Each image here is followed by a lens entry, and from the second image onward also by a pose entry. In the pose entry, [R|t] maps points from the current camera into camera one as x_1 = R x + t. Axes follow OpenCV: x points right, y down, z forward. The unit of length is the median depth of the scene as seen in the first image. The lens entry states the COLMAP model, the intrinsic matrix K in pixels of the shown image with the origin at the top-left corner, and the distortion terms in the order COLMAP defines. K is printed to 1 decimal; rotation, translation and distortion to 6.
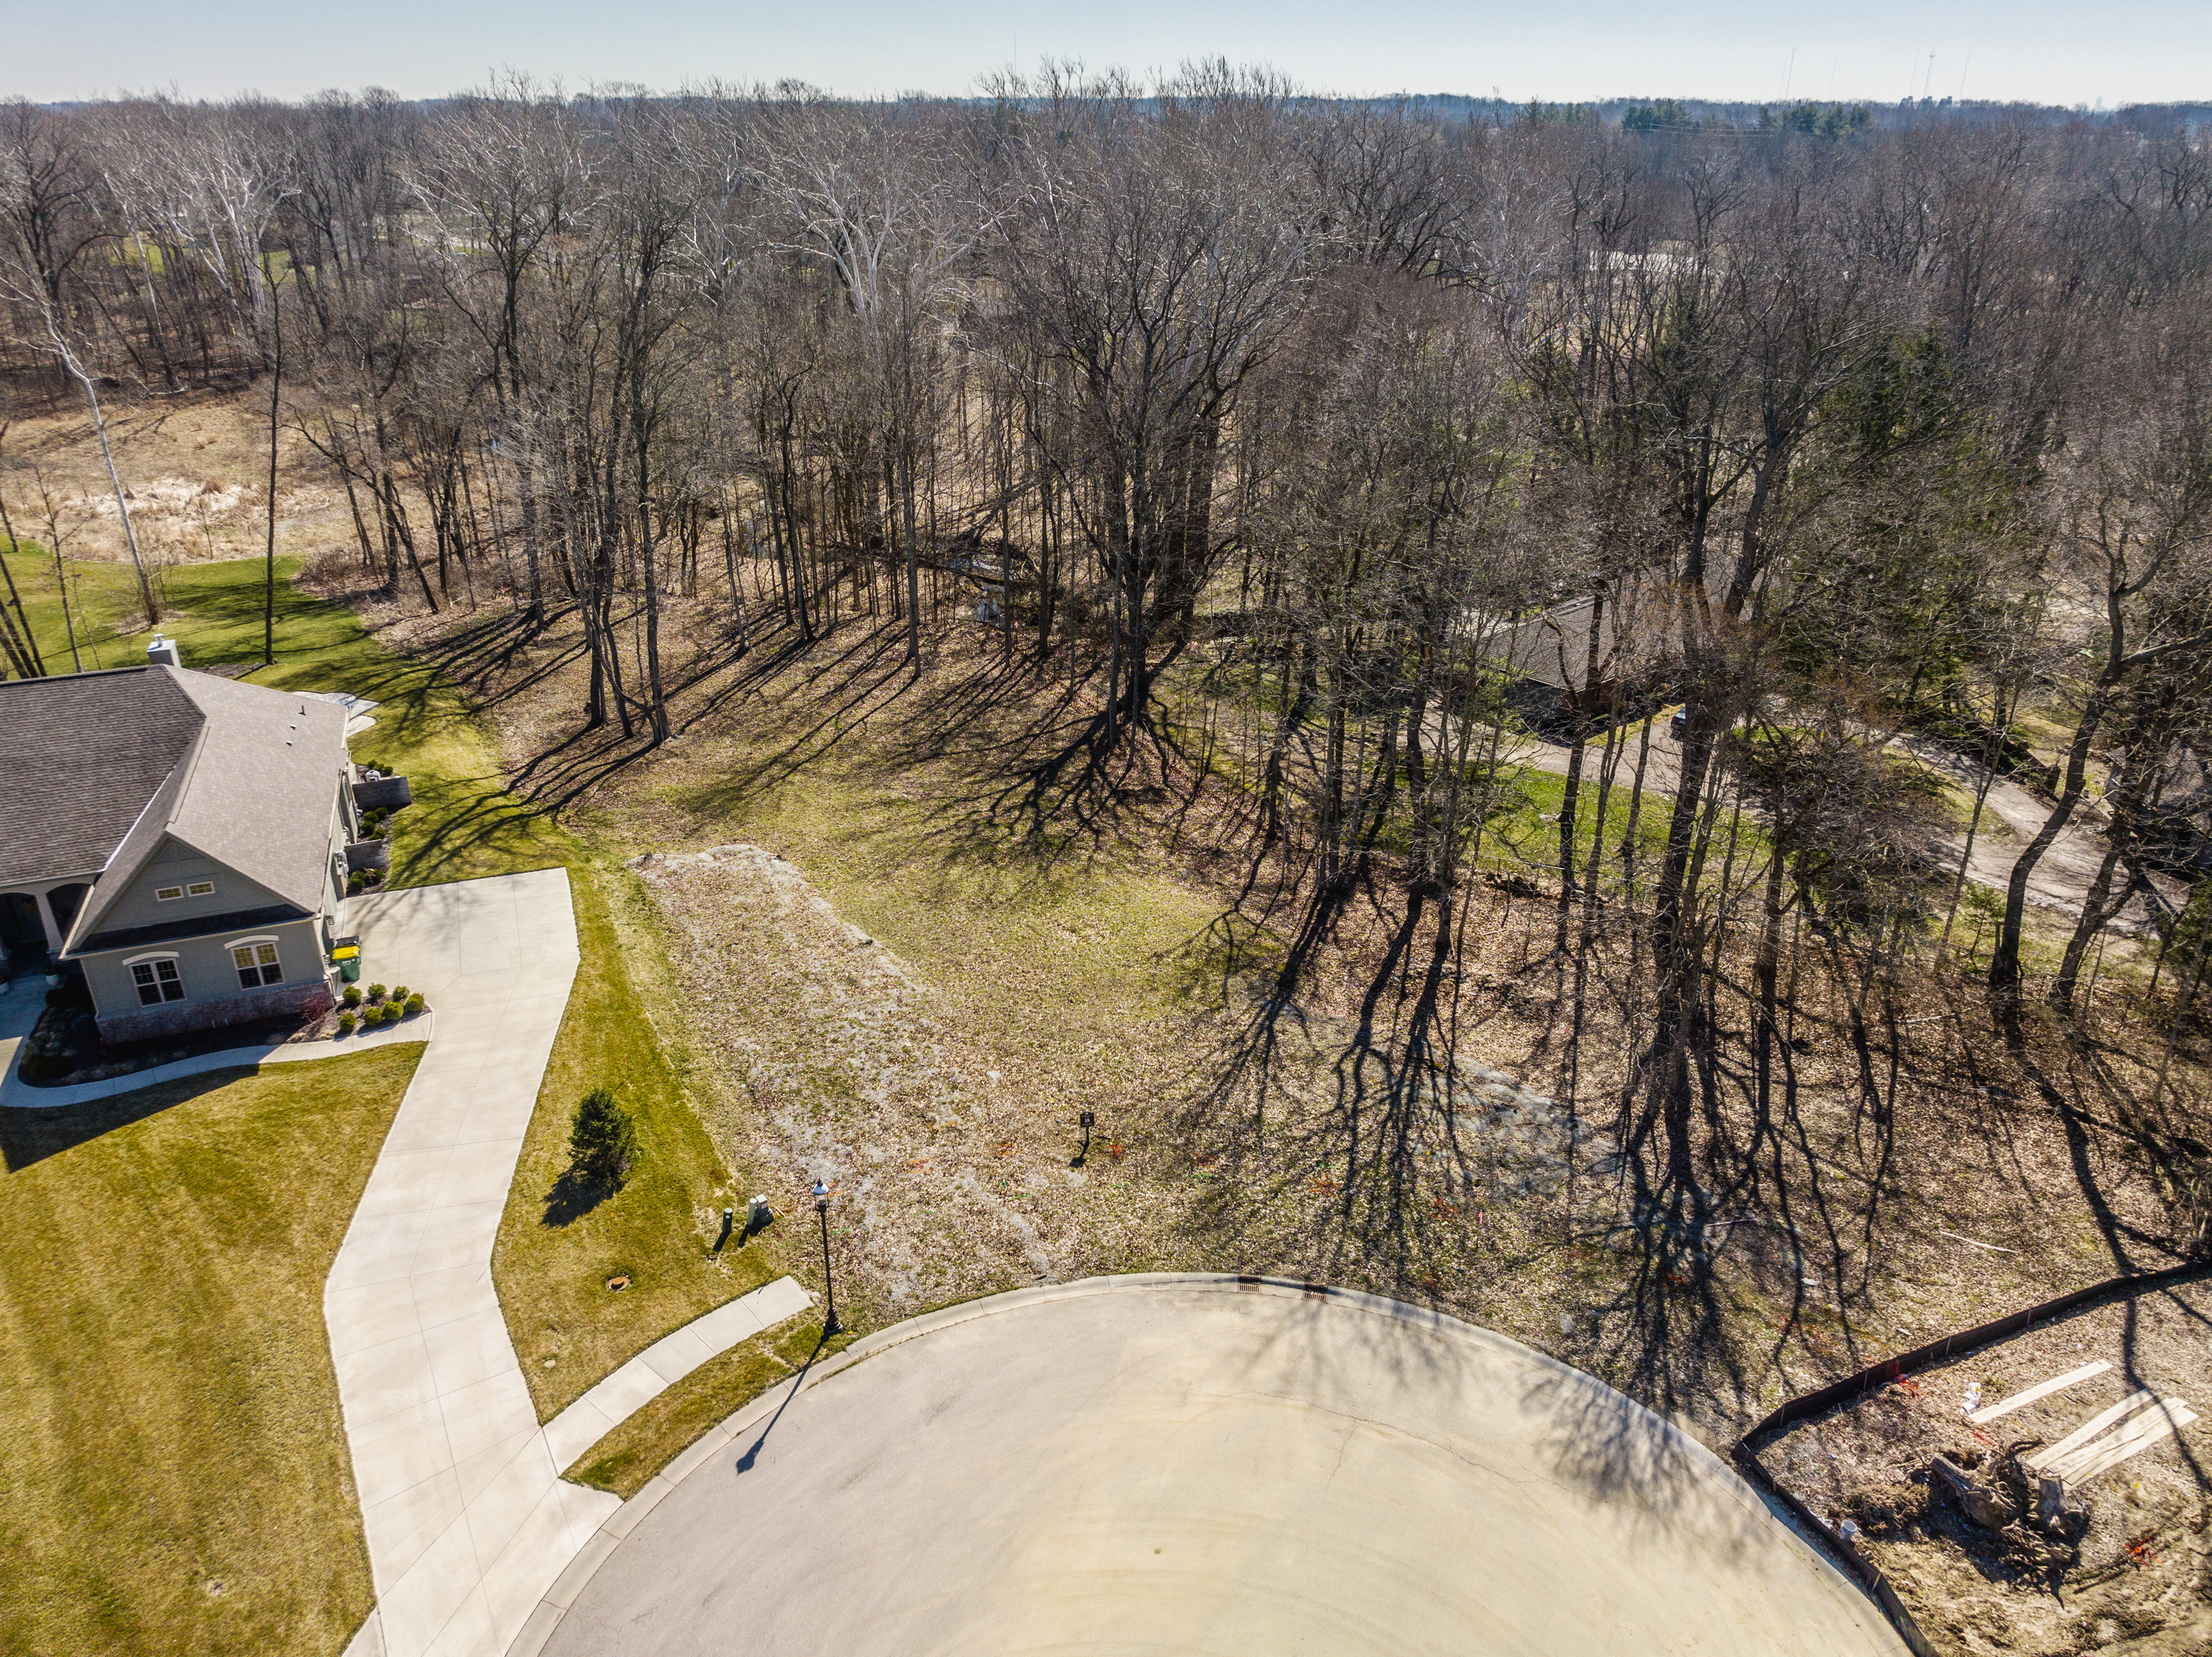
lens RADIAL K [[1558.2, 0, 1102.8], [0, 1558.2, 826.0], [0, 0, 1]] dist [-0.044164, -0.002110]
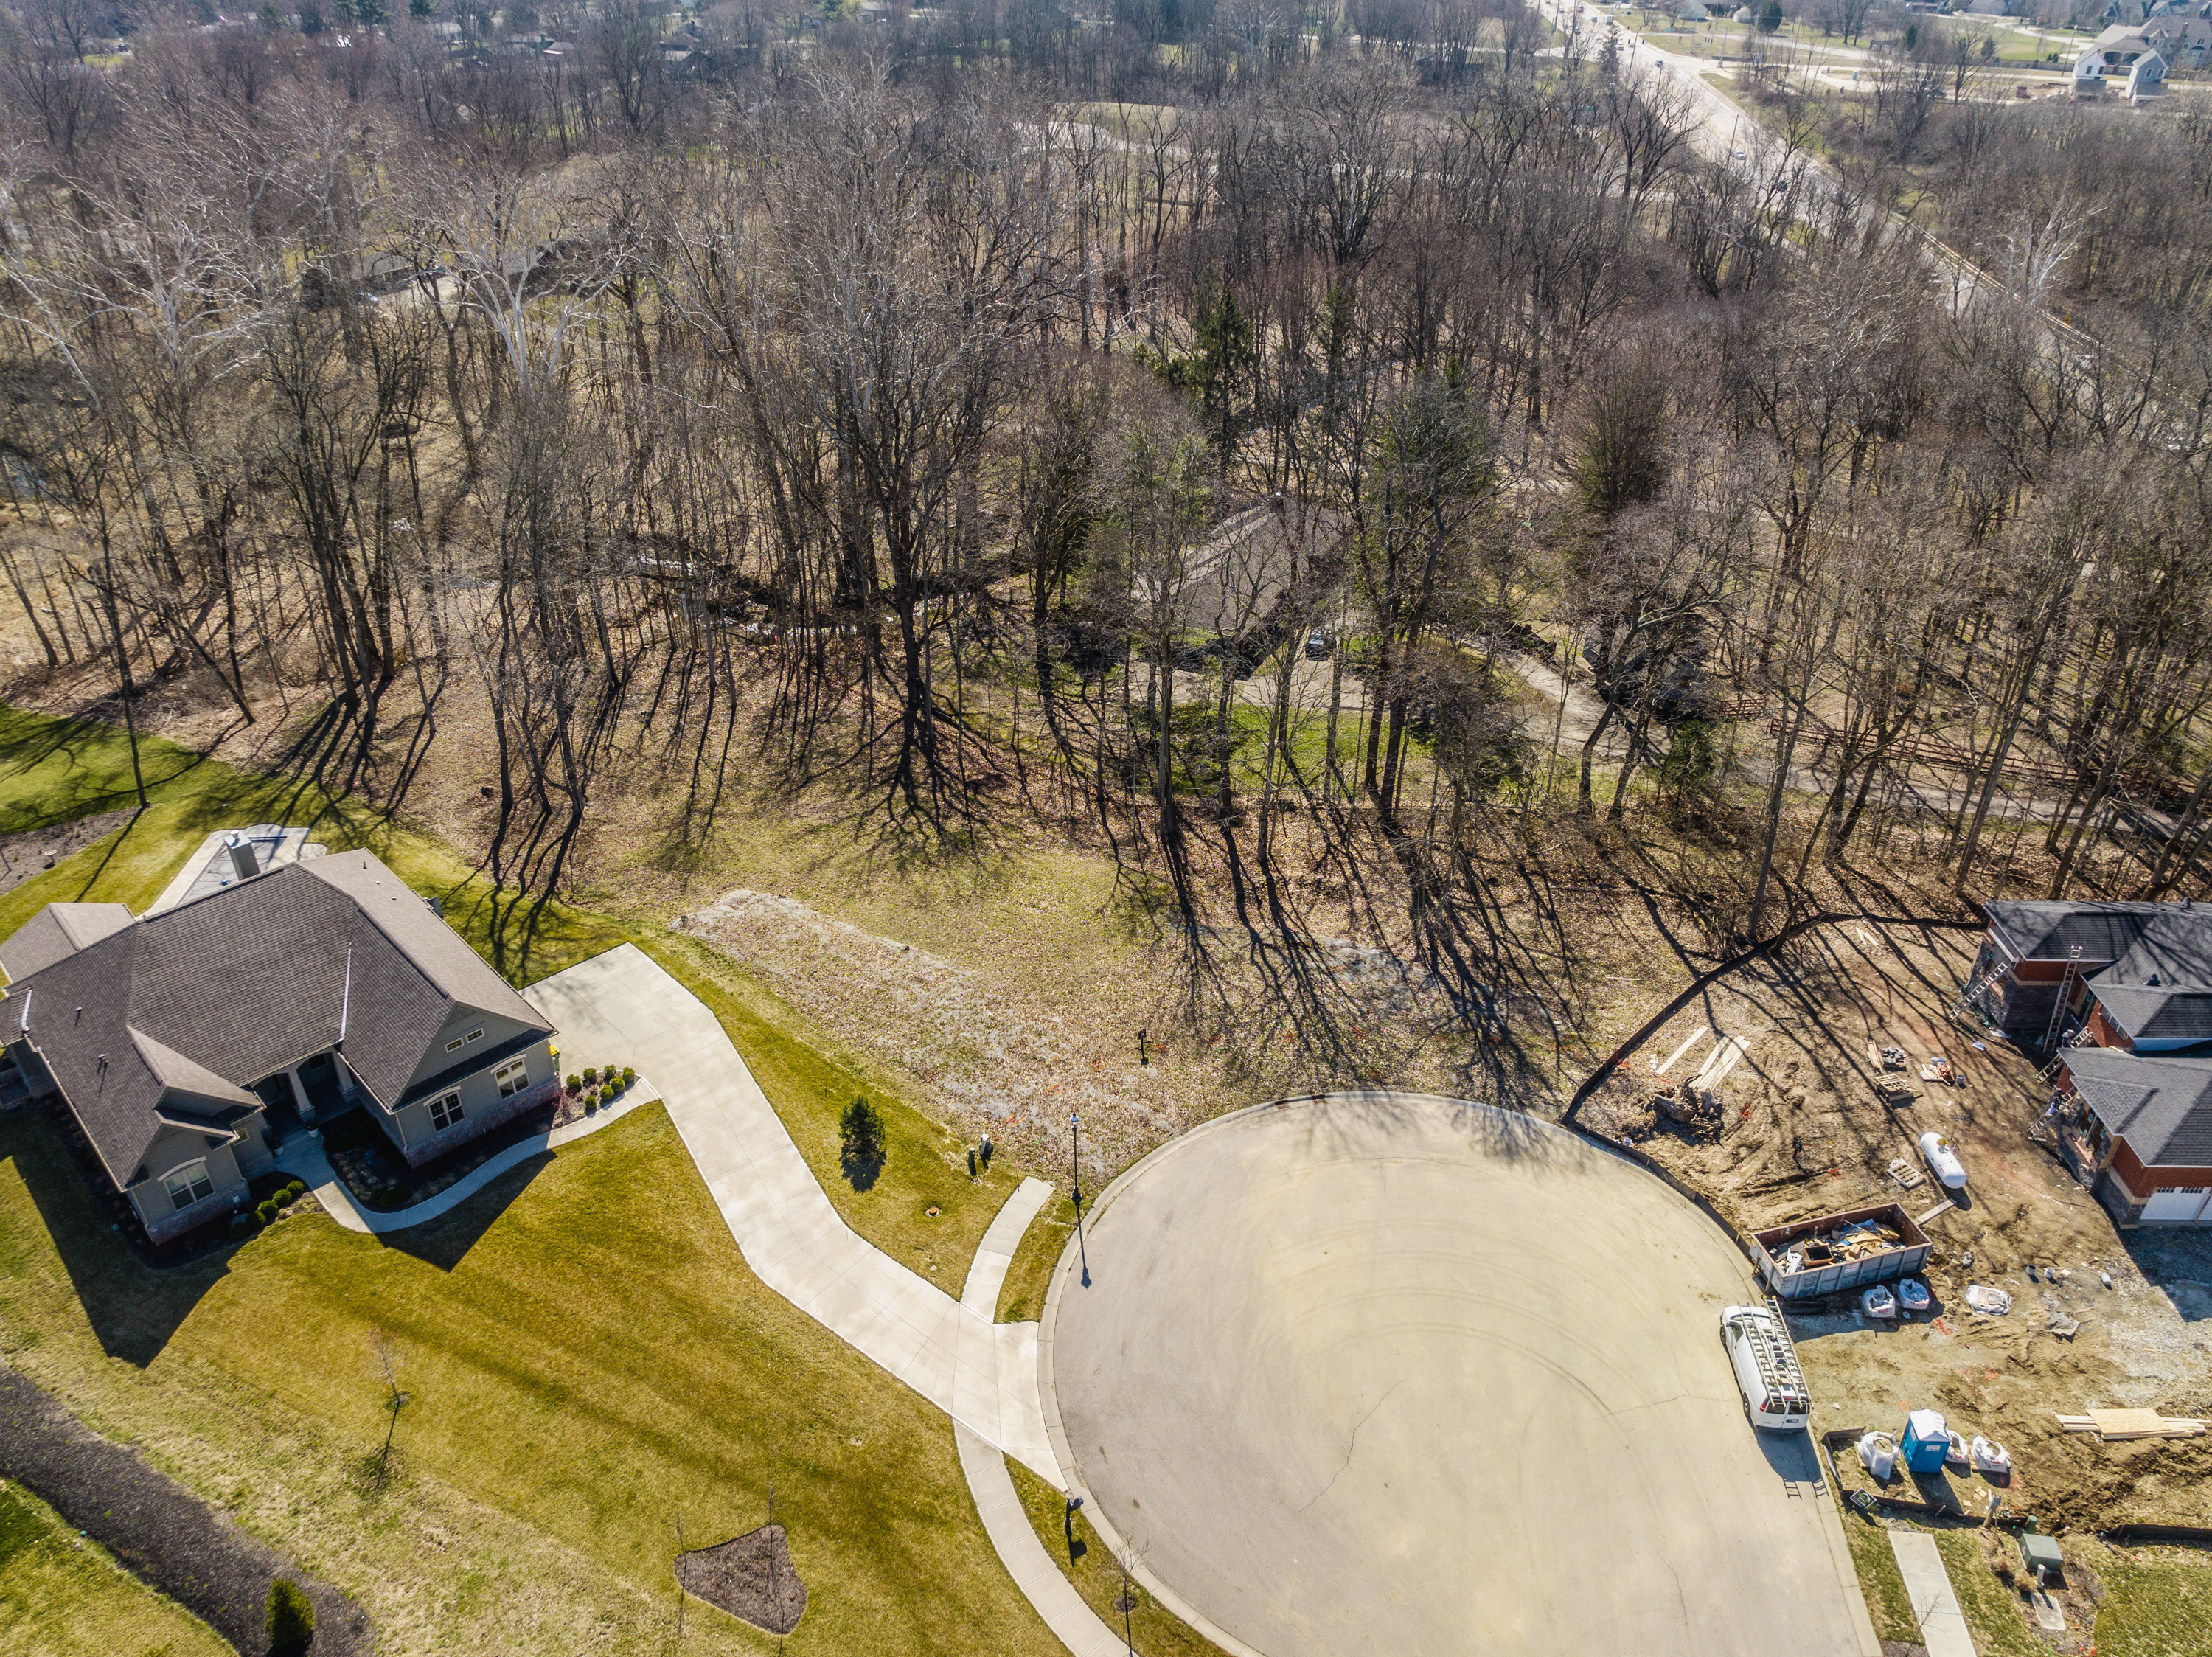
lens RADIAL K [[1558.1, 0, 1103.1], [0, 1558.1, 818.9], [0, 0, 1]] dist [-0.037782, 0.004278]
pose [[0.919922, -0.204947, 0.334274, -0.488058], [0.166498, 0.976023, 0.140207, -0.232494], [-0.354995, -0.073324, 0.931988, -0.408118]]
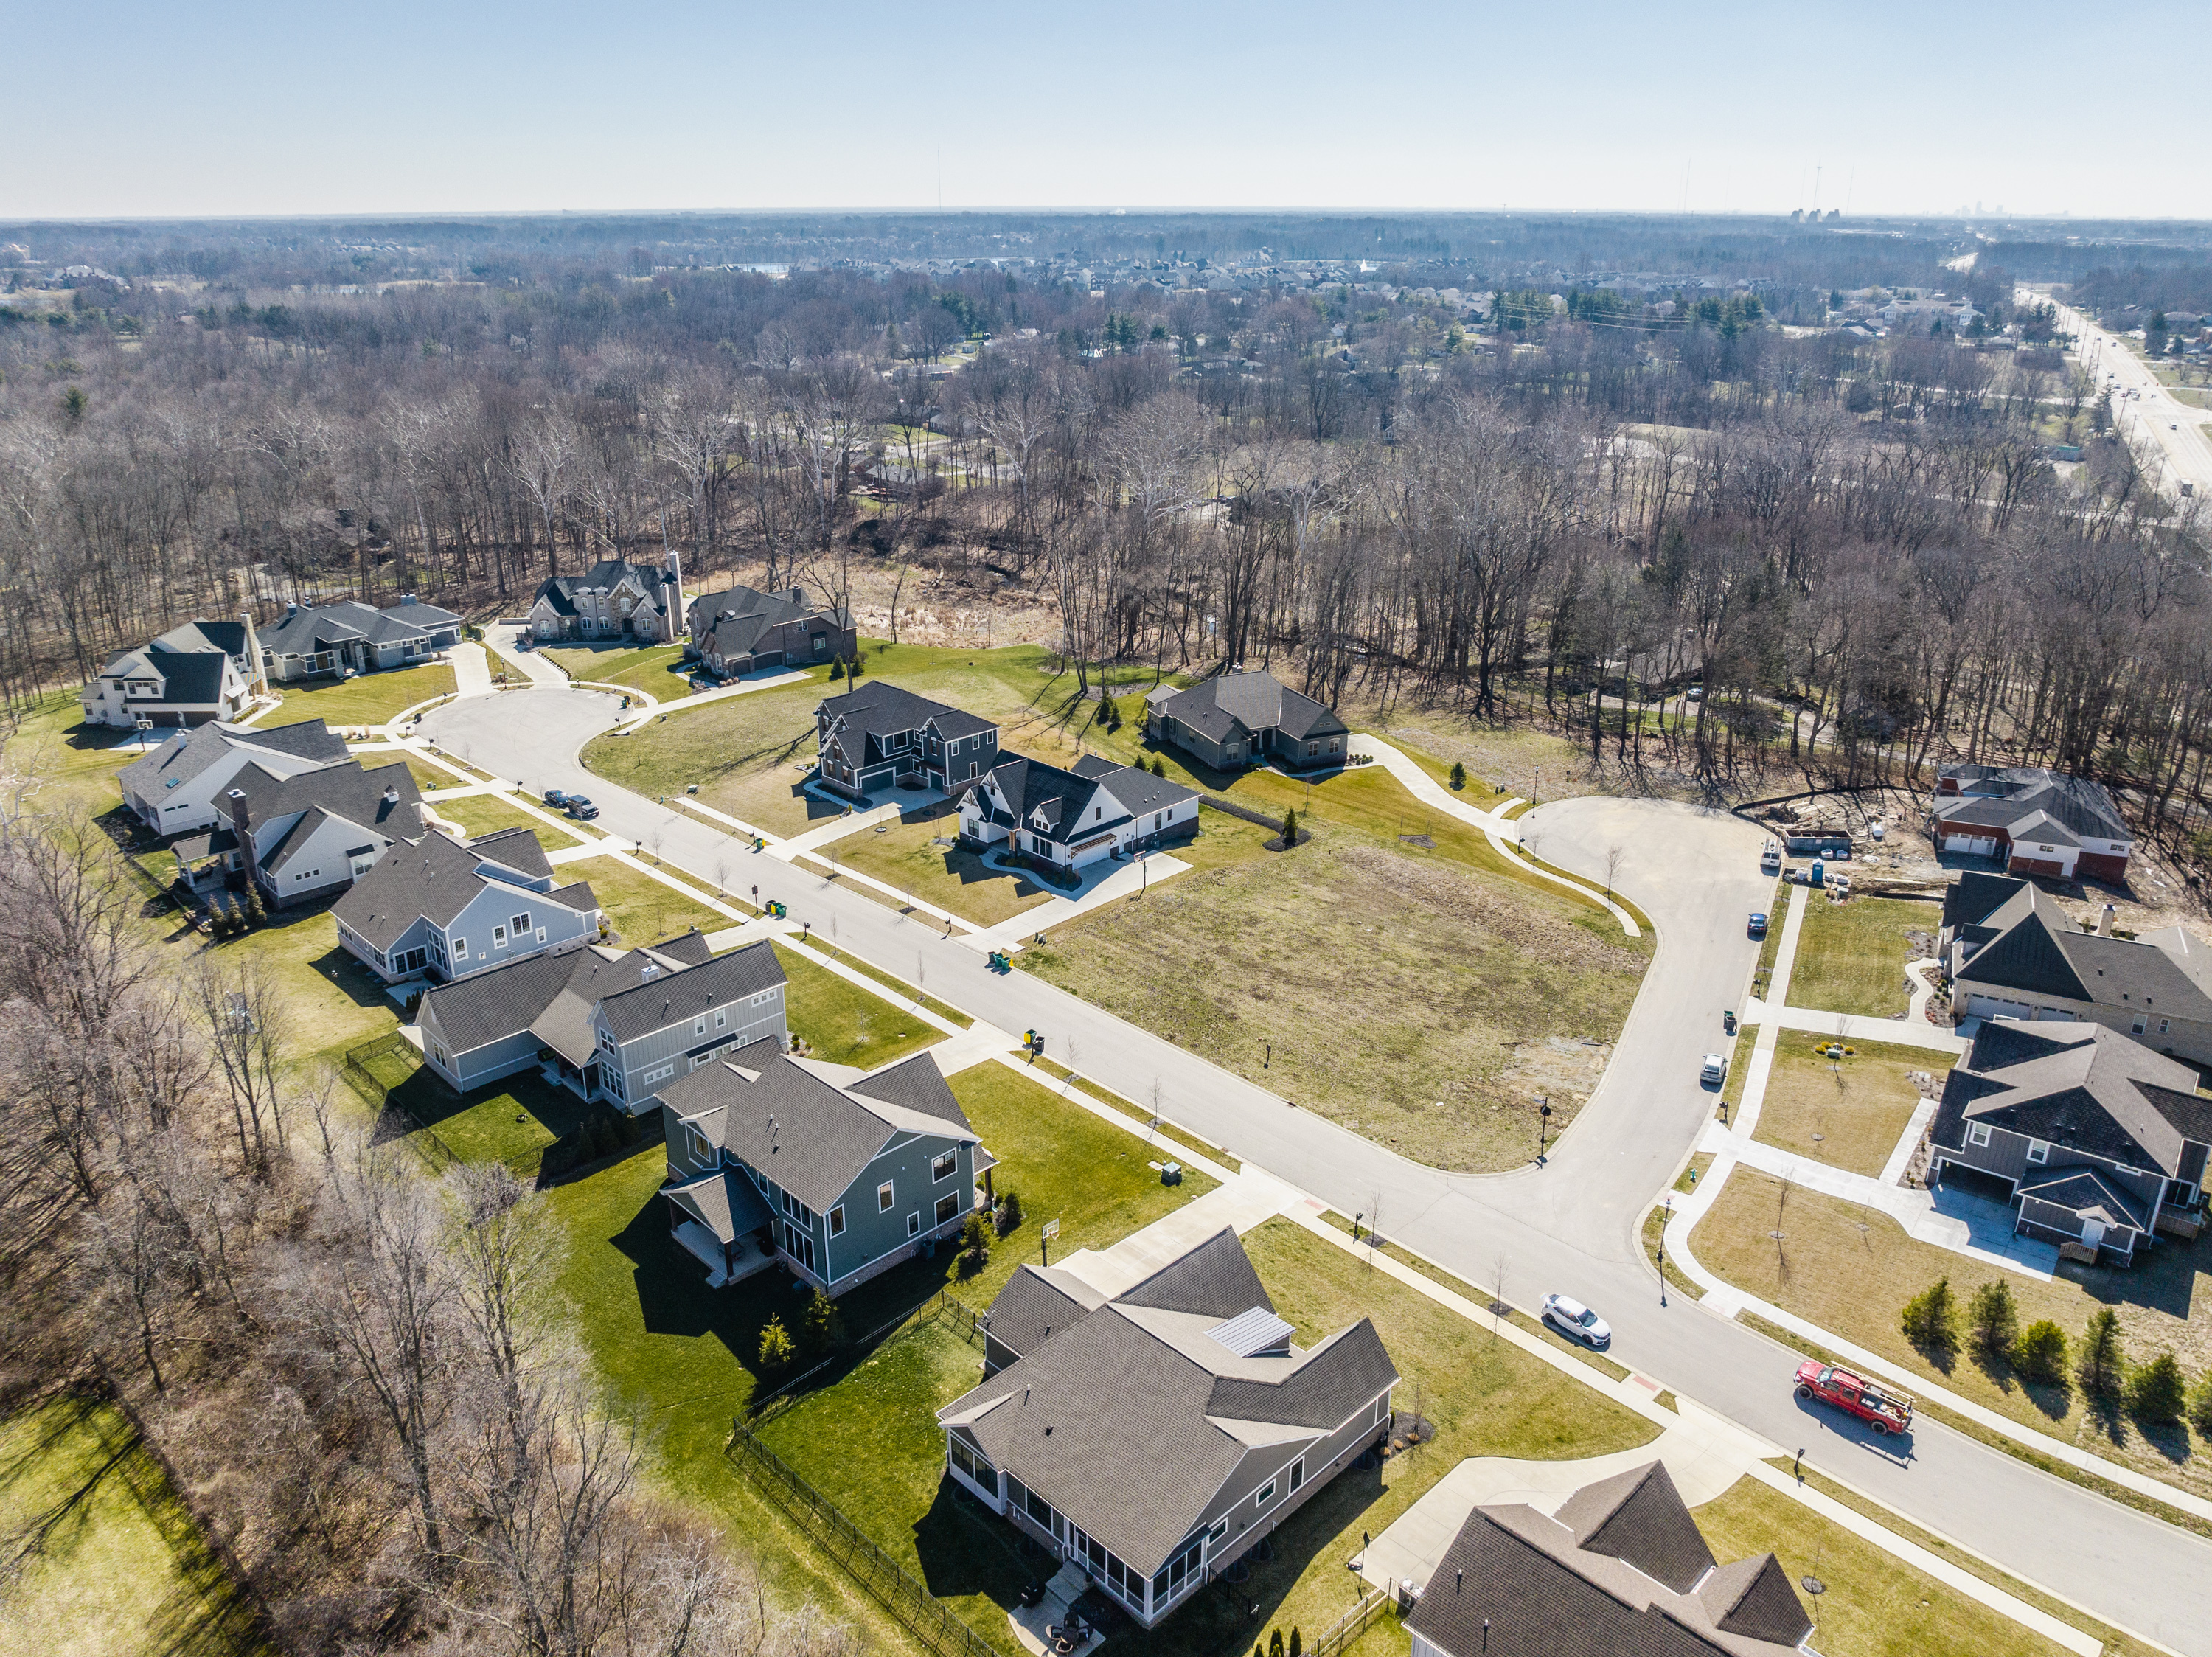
lens RADIAL K [[1593.8, 0, 1111.5], [0, 1593.8, 830.2], [0, 0, 1]] dist [-0.010570, -0.047967]
pose [[0.998215, -0.021013, 0.055906, -1.322695], [0.024402, 0.997862, -0.060630, 0.519510], [-0.054512, 0.061886, 0.996593, -2.832900]]
